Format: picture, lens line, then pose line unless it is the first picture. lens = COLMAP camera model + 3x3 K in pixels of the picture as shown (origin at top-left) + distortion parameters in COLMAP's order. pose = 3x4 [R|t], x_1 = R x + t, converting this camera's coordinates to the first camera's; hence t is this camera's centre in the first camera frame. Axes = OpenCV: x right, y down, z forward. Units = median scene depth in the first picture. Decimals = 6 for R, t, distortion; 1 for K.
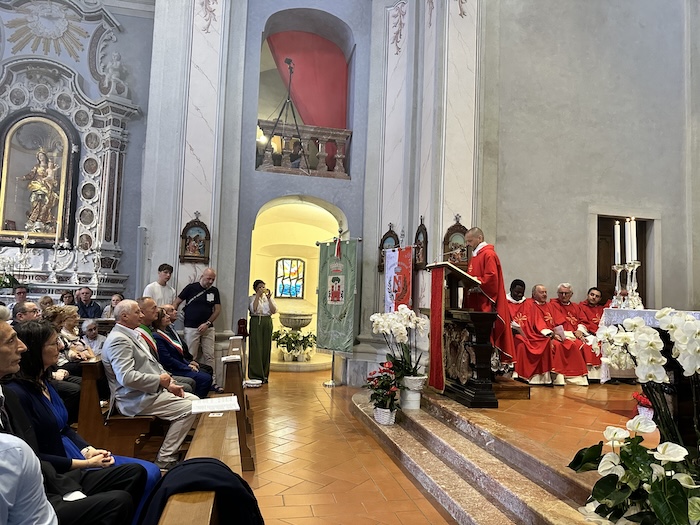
lens RADIAL K [[485.6, 0, 342.4], [0, 485.6, 265.9], [0, 0, 1]] dist [0.053035, -0.047893]
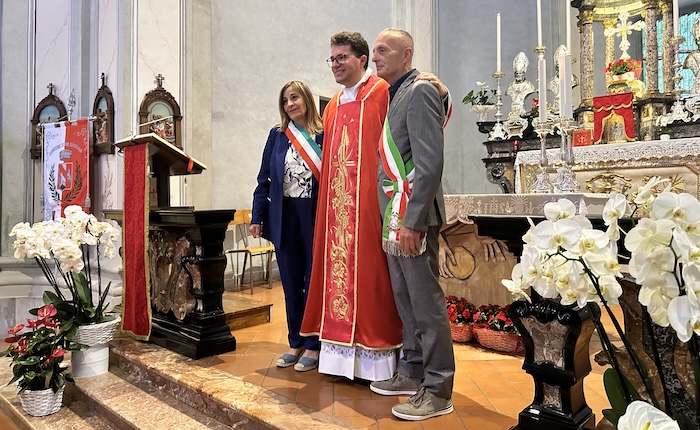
lens RADIAL K [[494.8, 0, 348.6], [0, 494.8, 192.1], [0, 0, 1]] dist [0.038233, -0.042381]
pose [[0.813739, -0.031601, 0.580370, 0.031330], [-0.000656, 0.998470, 0.055286, 0.020427], [-0.581230, -0.045369, 0.812474, 0.216945]]
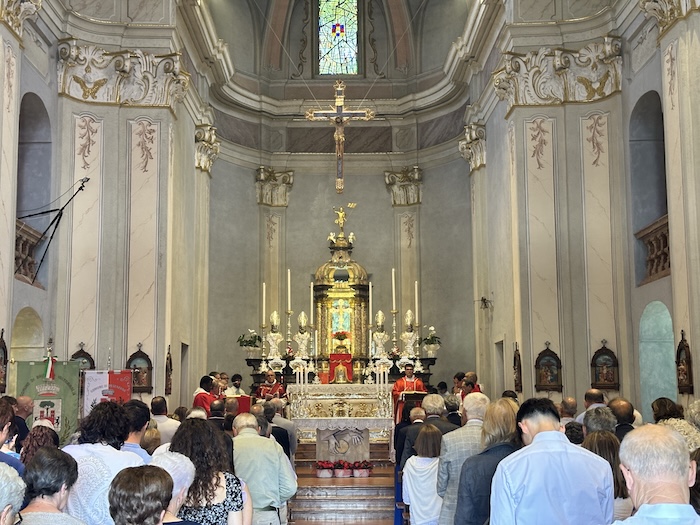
lens RADIAL K [[981.3, 0, 353.5], [0, 981.3, 267.3], [0, 0, 1]] dist [0.080546, 0.000000]
pose [[0.180957, 0.094417, 0.978948, -1.806831], [-0.051284, 0.994933, -0.086479, -0.098198], [-0.982153, -0.034555, 0.184882, 0.108035]]
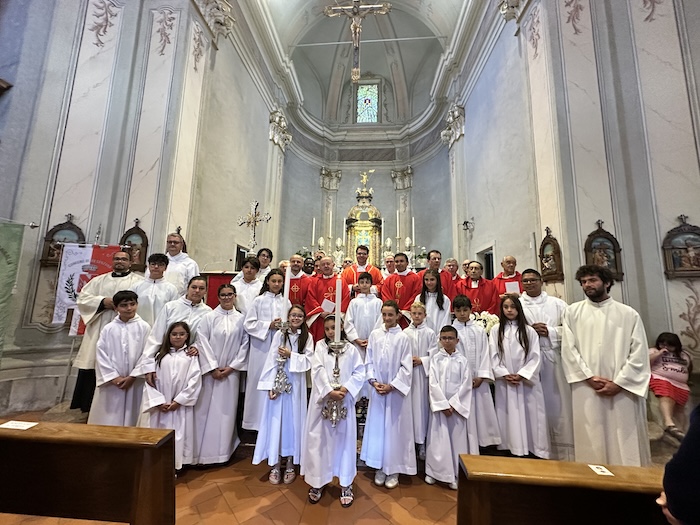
lens RADIAL K [[279.6, 0, 351.6], [0, 279.6, 264.5], [0, 0, 1]] dist [-0.007521, -0.000282]
pose [[0.264522, 0.094202, 0.959768, -0.254686], [-0.076423, 0.994136, -0.076512, 0.003562], [-0.961347, -0.053109, 0.270170, 0.365161]]
